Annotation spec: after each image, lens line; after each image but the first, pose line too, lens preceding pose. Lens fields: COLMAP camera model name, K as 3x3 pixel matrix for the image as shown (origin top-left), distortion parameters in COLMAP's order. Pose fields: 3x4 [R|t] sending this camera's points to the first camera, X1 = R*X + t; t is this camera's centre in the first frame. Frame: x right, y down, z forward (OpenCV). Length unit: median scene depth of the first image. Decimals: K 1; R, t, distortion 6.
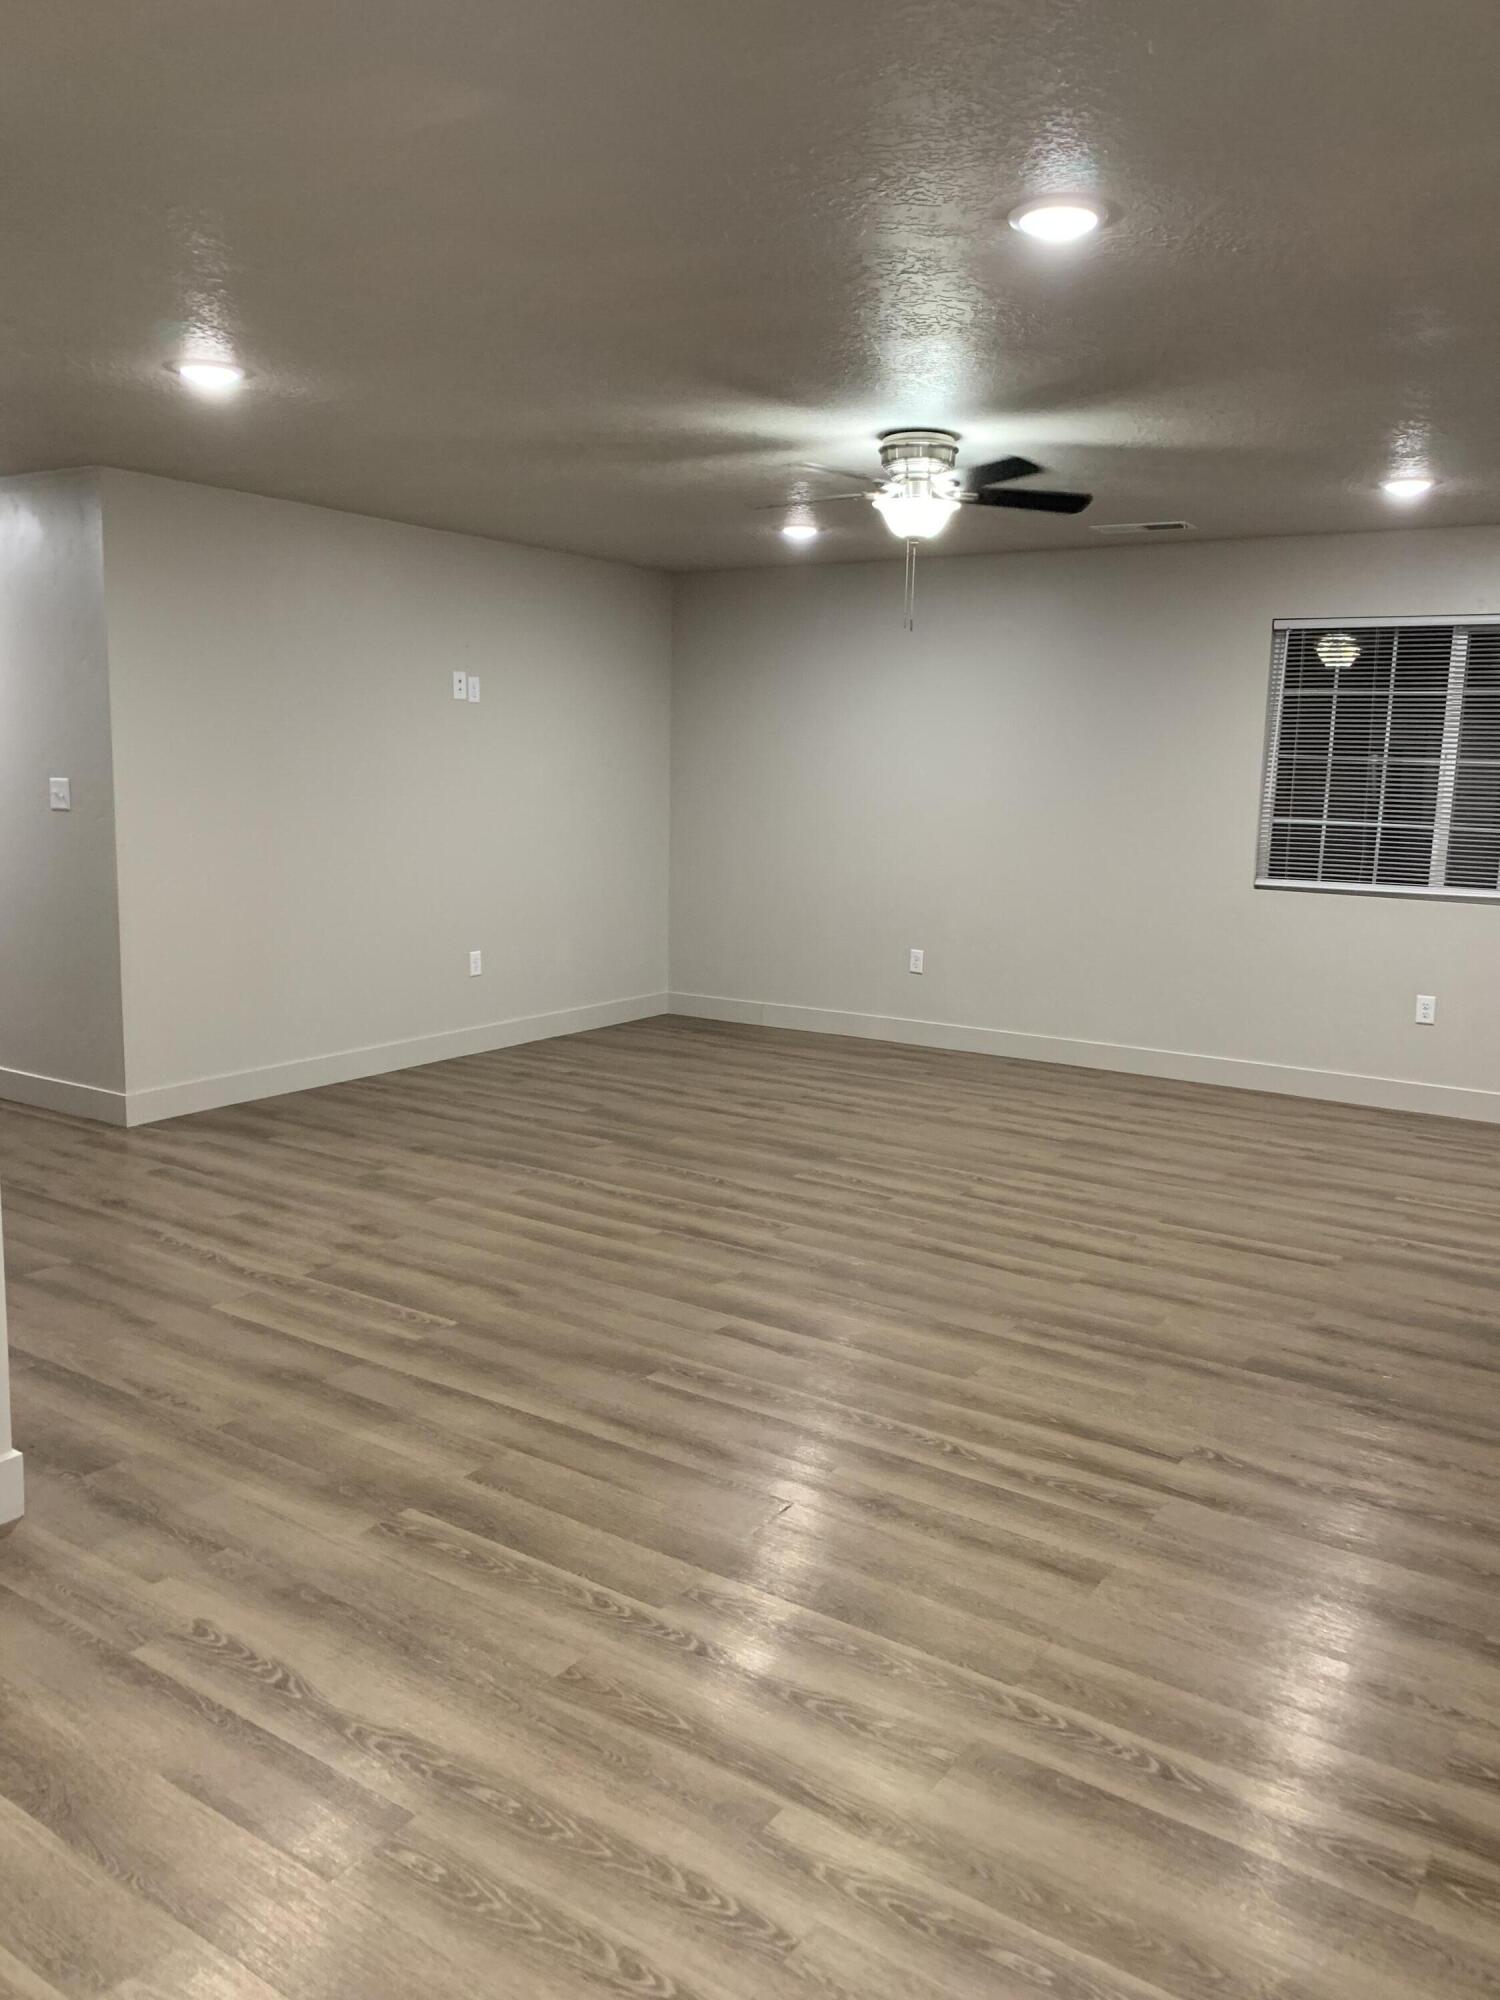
lens RADIAL K [[1566.6, 0, 749.2], [0, 1566.6, 945.8], [0, 0, 1]] dist [0.152462, -0.245519]
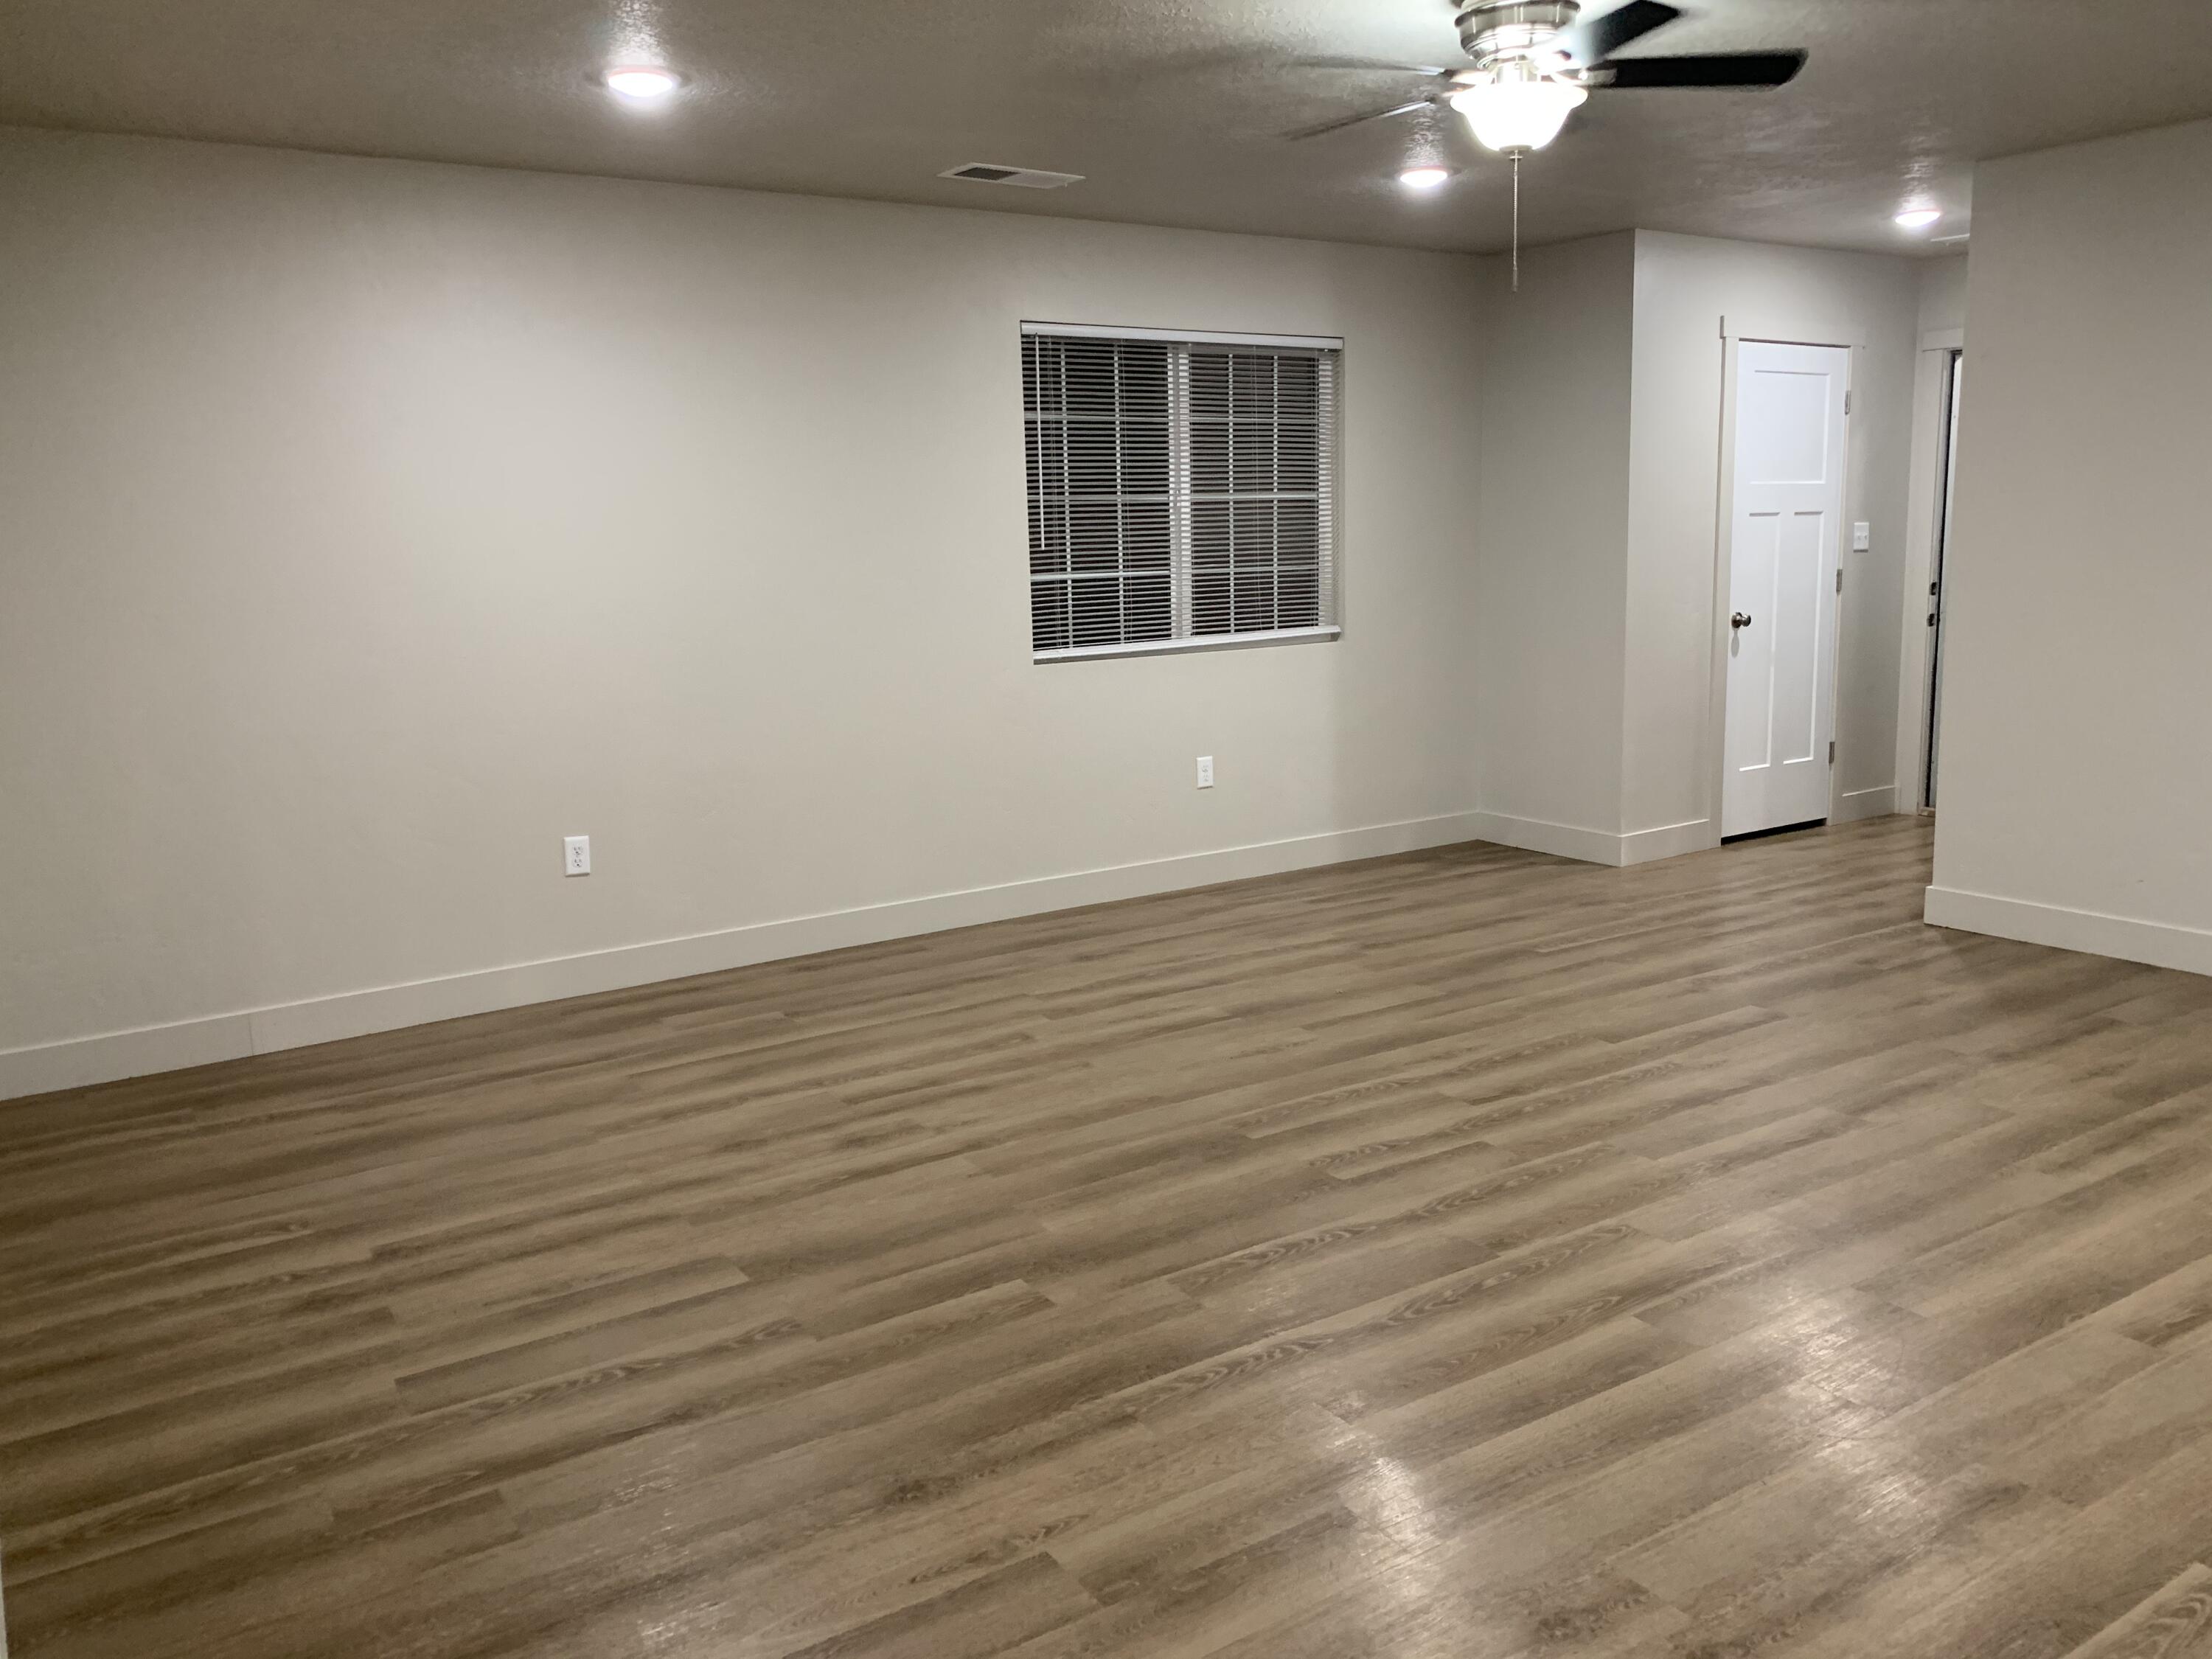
lens RADIAL K [[1700.5, 0, 1106.0], [0, 1700.5, 829.5], [0, 0, 1]] dist [0.039352, -0.030985]
pose [[0.371808, -0.197532, 0.907050, -0.599033], [0.141583, 0.977734, 0.154889, -0.106964], [-0.917449, 0.070834, 0.391496, 0.829971]]
